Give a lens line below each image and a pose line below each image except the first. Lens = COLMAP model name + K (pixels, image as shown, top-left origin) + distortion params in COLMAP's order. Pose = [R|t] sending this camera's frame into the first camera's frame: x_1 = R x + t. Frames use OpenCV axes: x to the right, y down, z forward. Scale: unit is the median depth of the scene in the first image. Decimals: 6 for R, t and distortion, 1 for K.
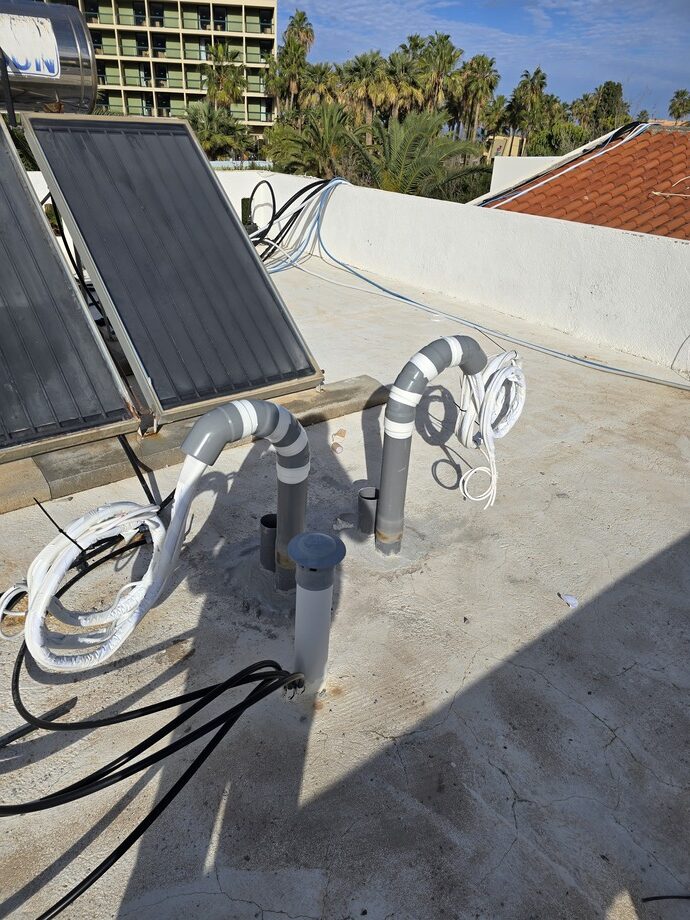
lens RADIAL K [[613.8, 0, 342.8], [0, 613.8, 464.0], [0, 0, 1]] dist [0.024519, -0.016712]
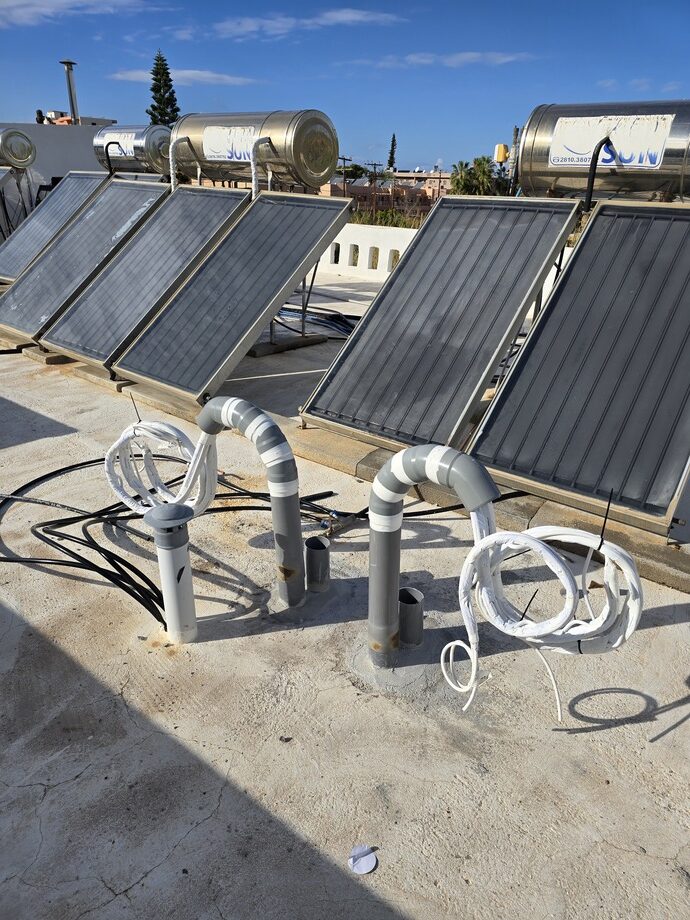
lens RADIAL K [[613.8, 0, 340.9], [0, 613.8, 458.9], [0, 0, 1]] dist [0.024519, -0.016712]
pose [[0.260561, 0.368125, -0.892520, 0.797651], [-0.488741, 0.847543, 0.206891, -0.275542], [0.832611, 0.382303, 0.400754, 0.540858]]
